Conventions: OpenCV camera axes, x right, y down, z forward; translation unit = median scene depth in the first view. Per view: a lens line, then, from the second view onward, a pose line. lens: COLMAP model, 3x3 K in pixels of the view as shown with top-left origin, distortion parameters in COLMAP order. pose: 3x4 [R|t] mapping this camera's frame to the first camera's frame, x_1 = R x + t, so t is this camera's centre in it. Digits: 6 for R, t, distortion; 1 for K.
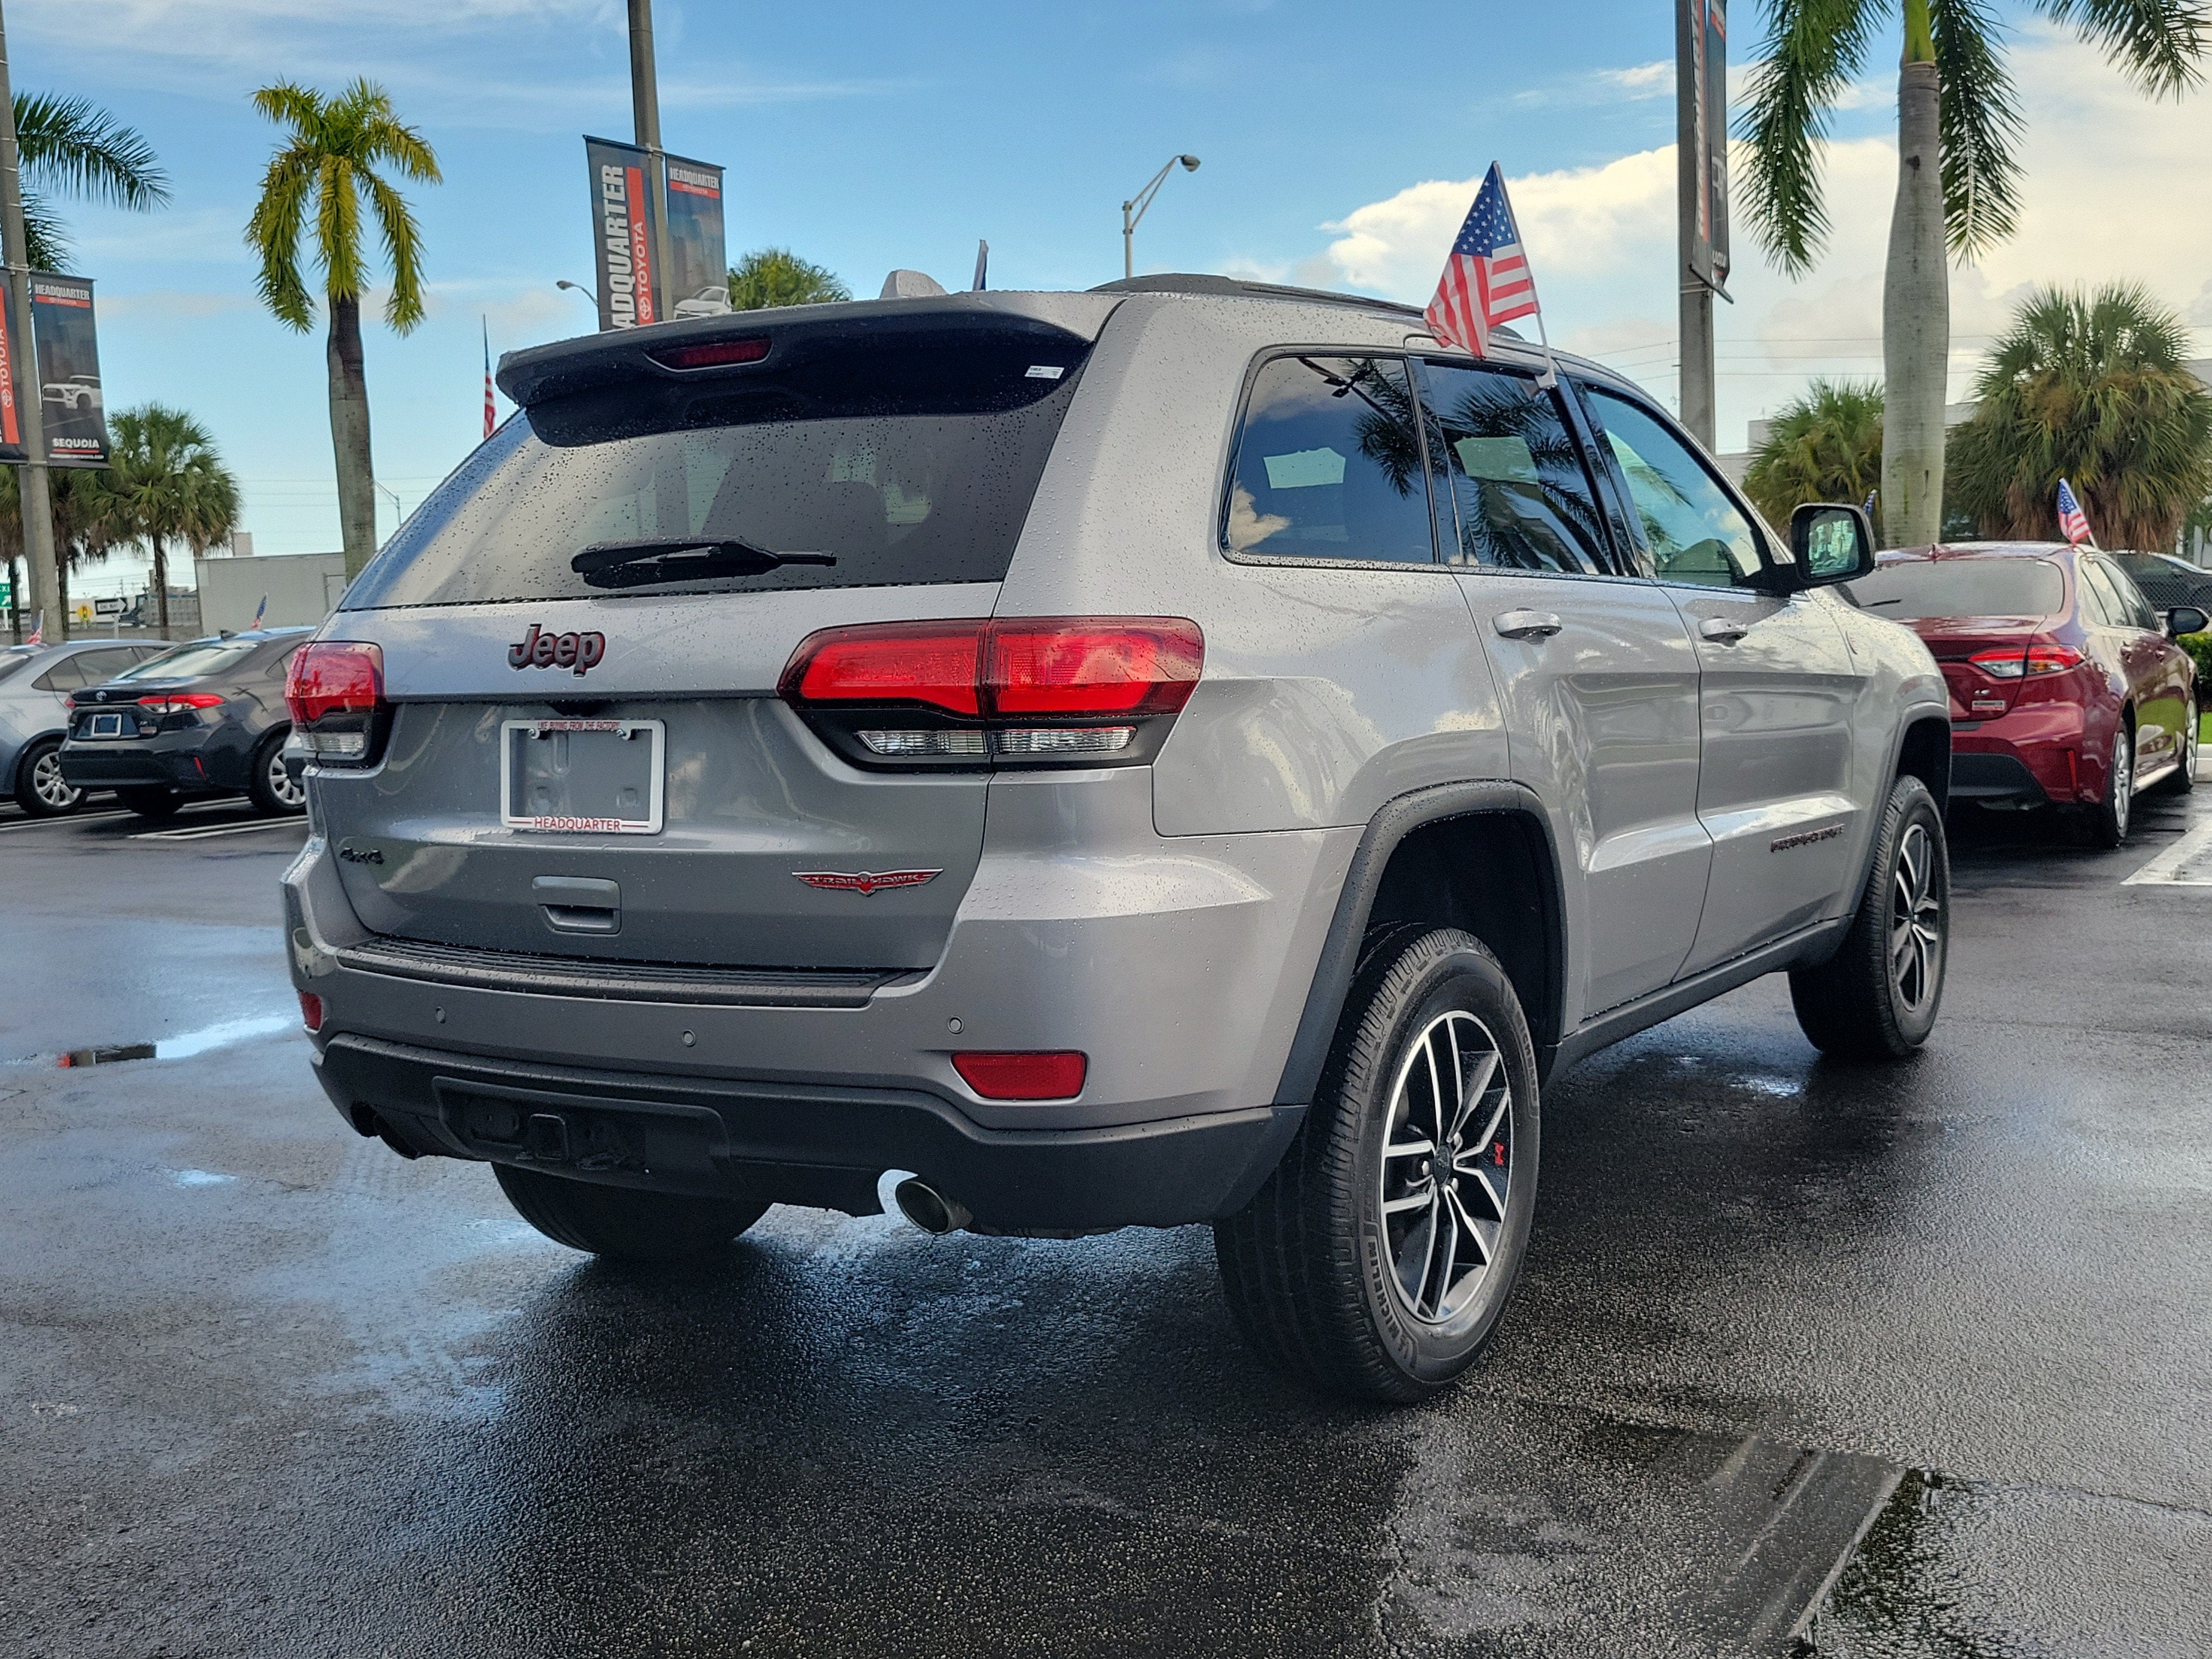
lens RADIAL K [[2259.3, 0, 1116.5], [0, 2259.3, 847.7], [0, 0, 1]] dist [0.034895, 0.000000]
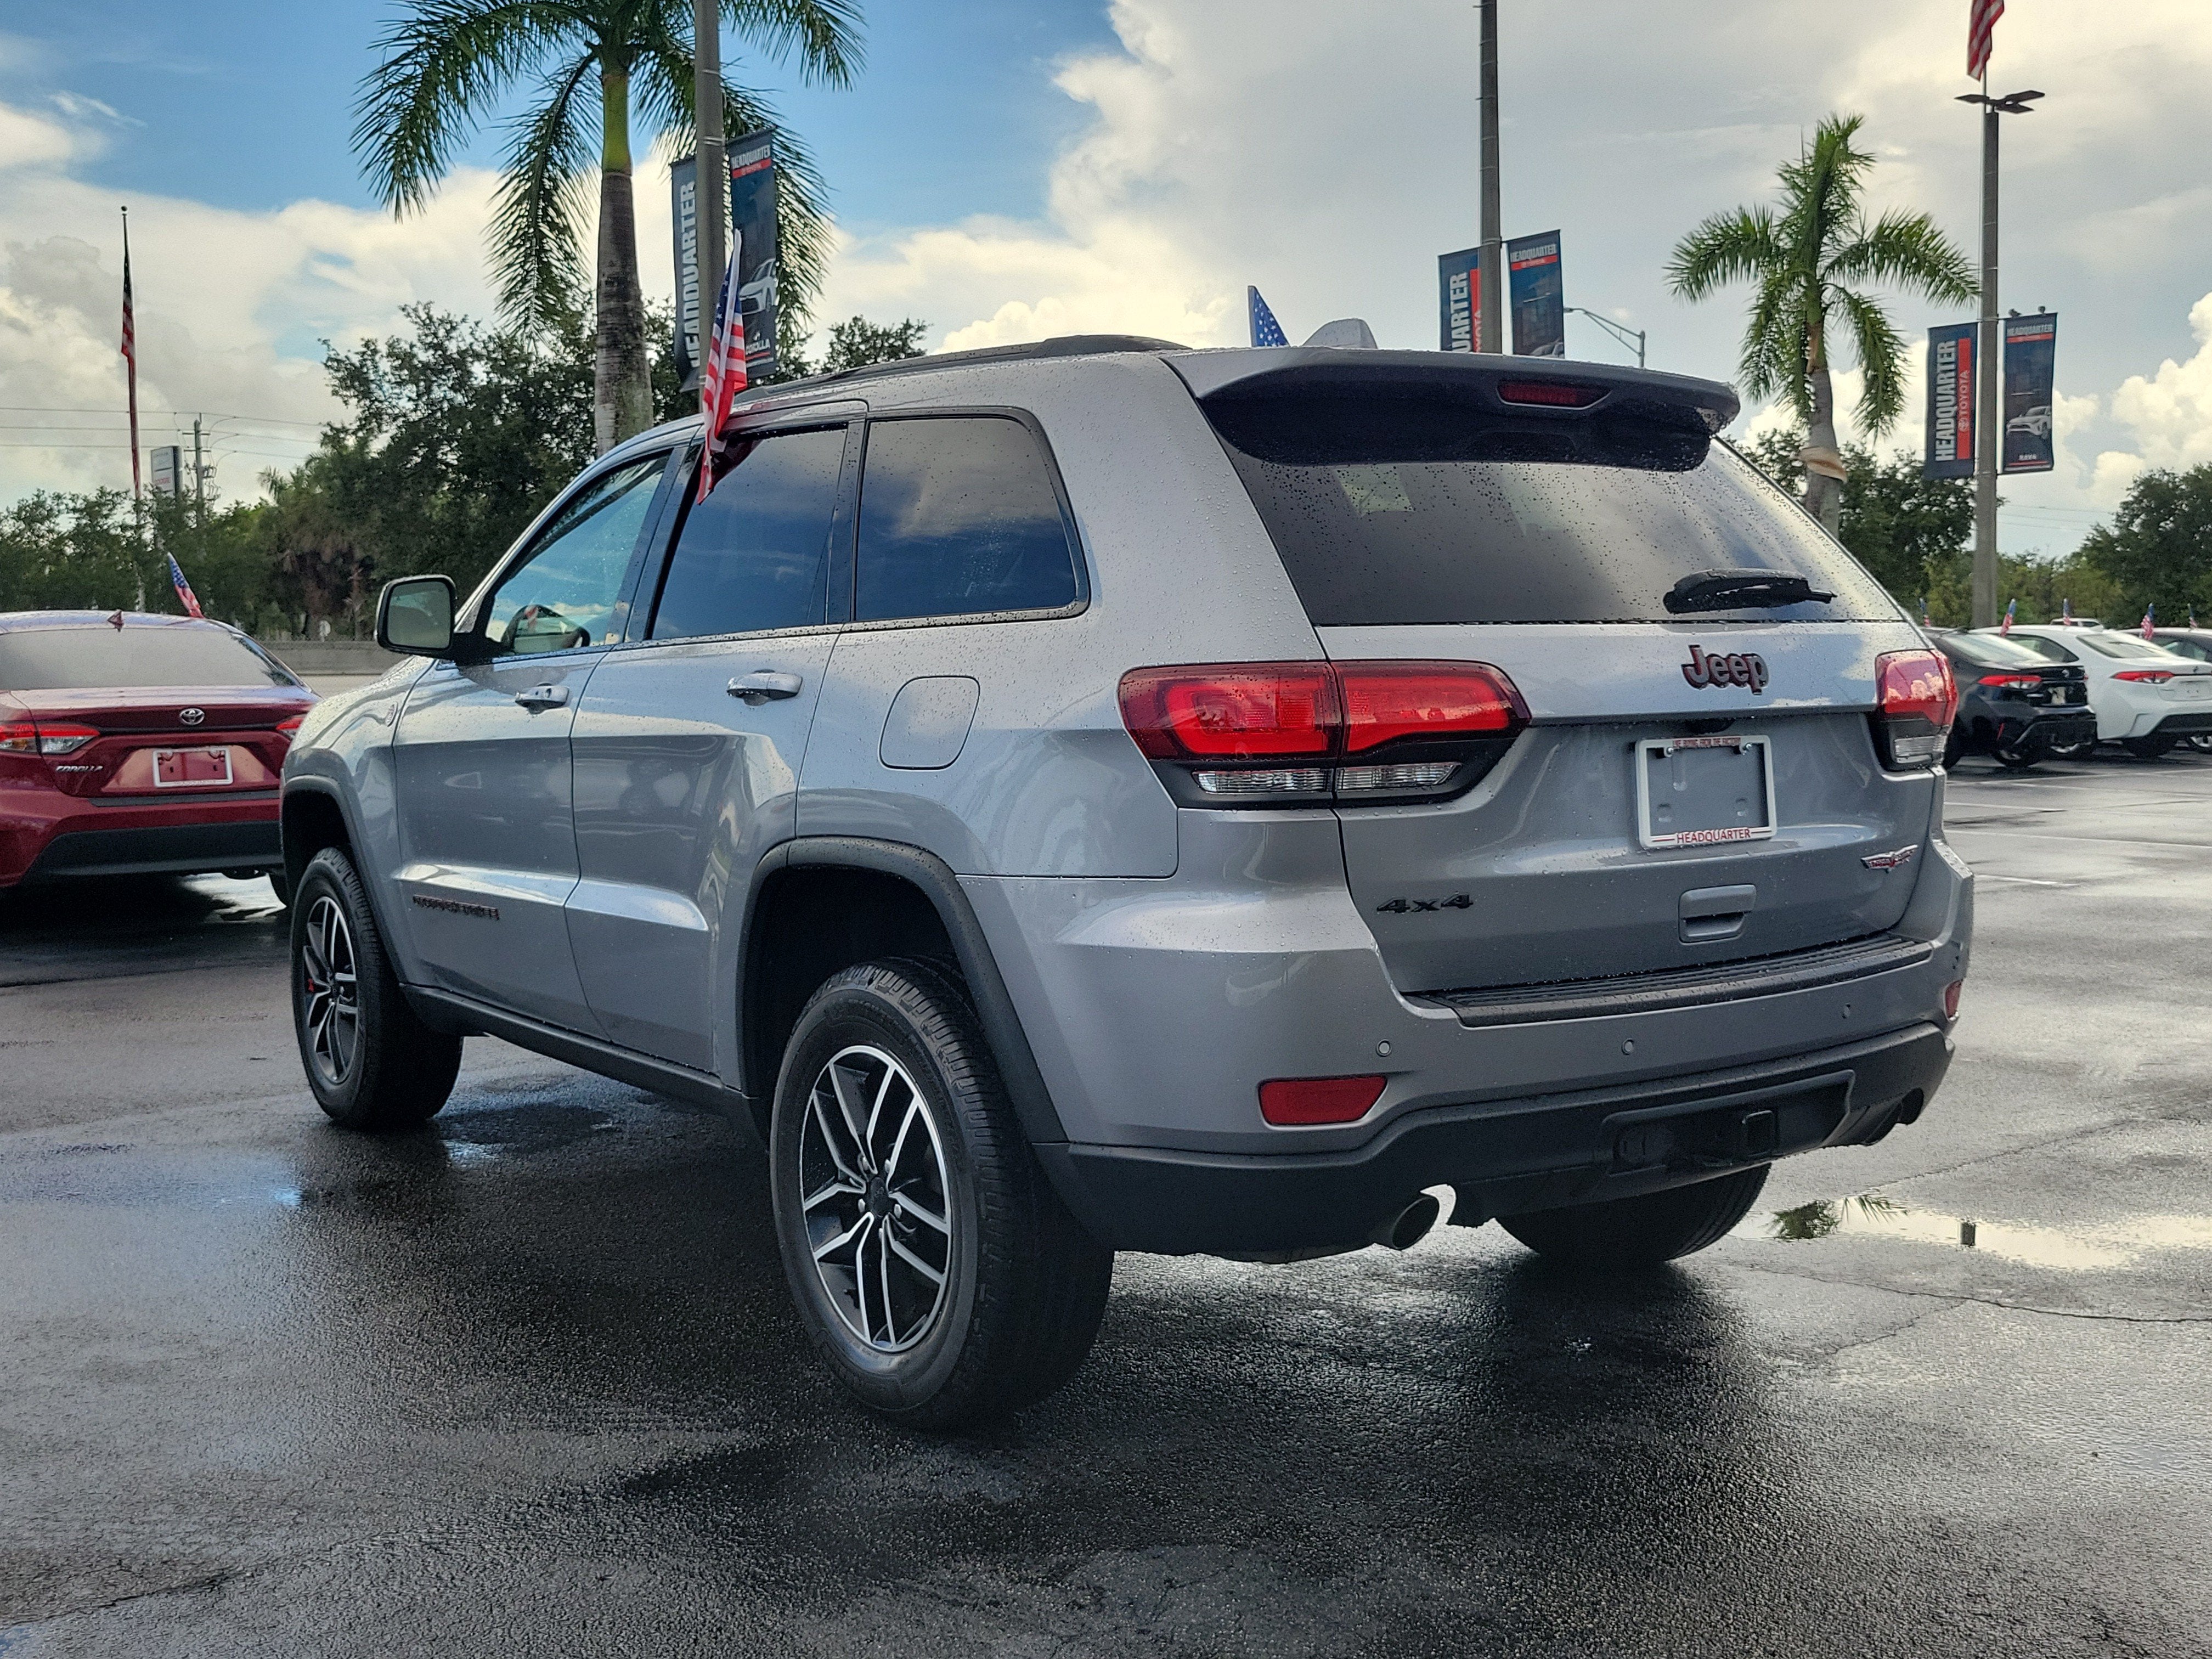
lens RADIAL K [[2259.3, 0, 1123.2], [0, 2259.3, 812.0], [0, 0, 1]] dist [0.034895, 0.000000]
pose [[0.365002, -0.039837, 0.930154, -1.203186], [0.091924, 0.995744, 0.006574, -0.049013], [-0.926457, 0.083104, 0.367111, 0.792505]]
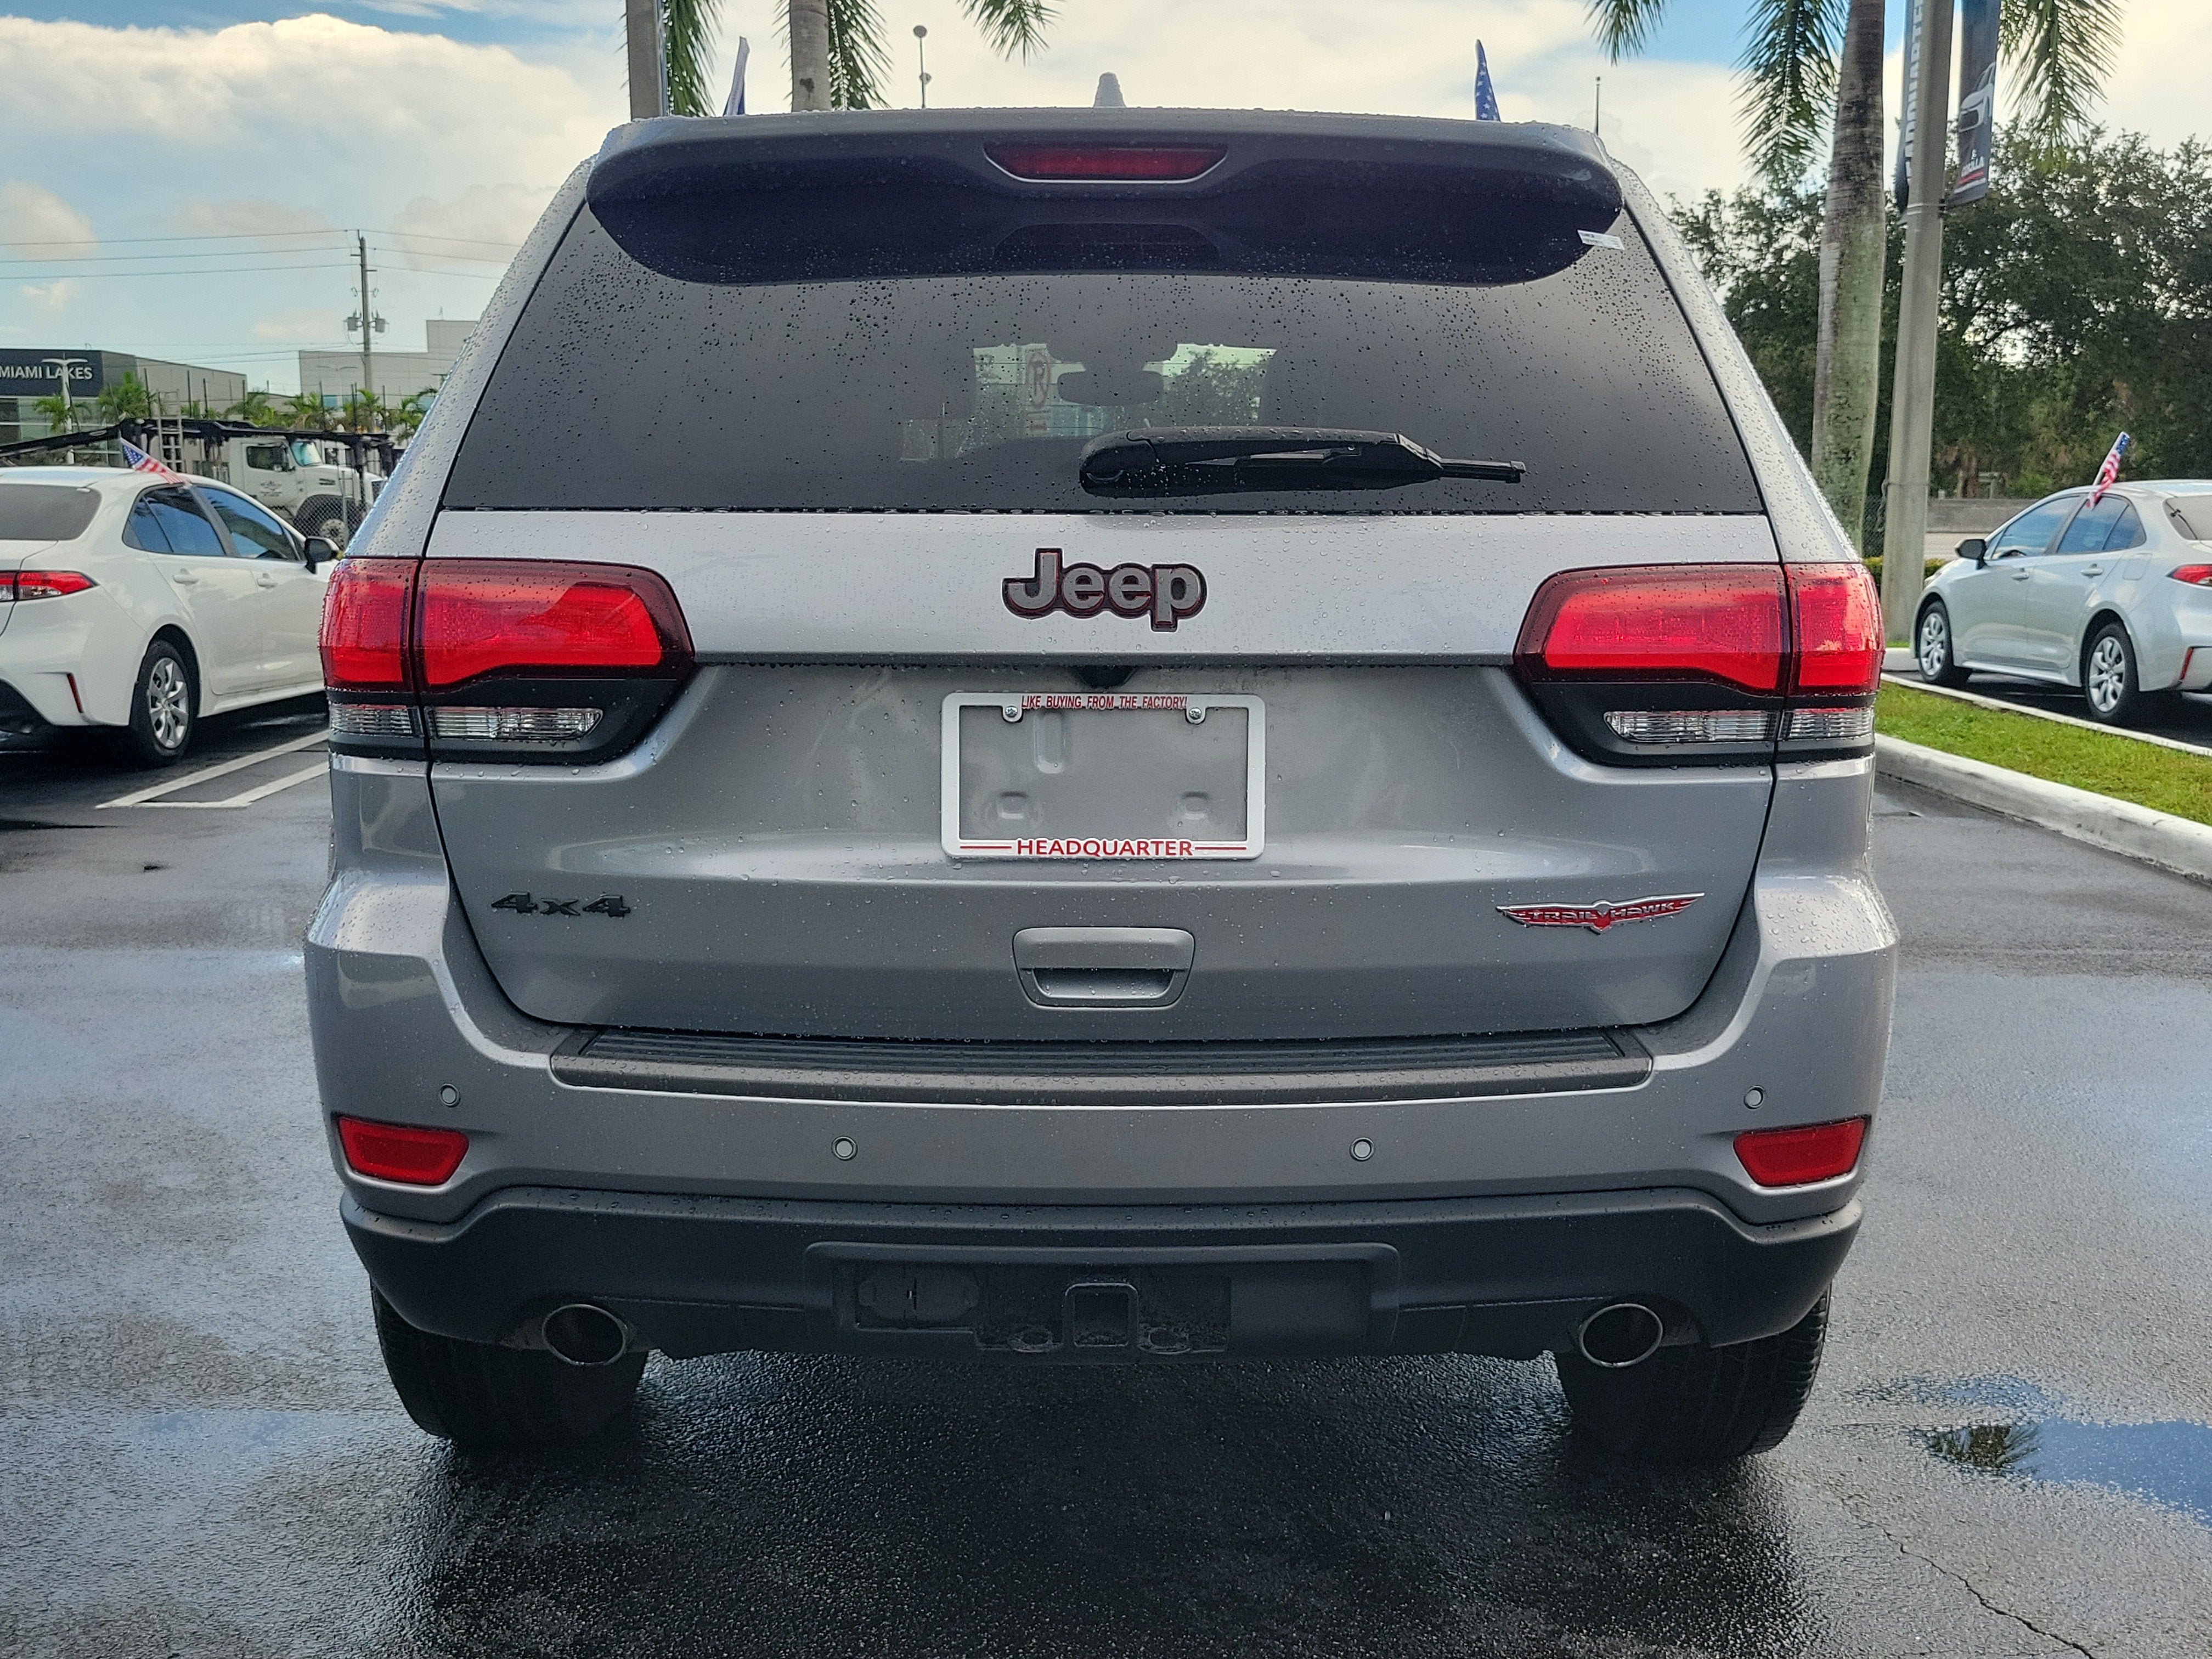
lens RADIAL K [[2259.3, 0, 1117.2], [0, 2259.3, 830.8], [0, 0, 1]] dist [0.034895, 0.000000]
pose [[0.837248, -0.040834, 0.545297, -0.550707], [0.022244, 0.998926, 0.040651, -0.039211], [-0.546371, -0.021905, 0.837257, 0.395971]]
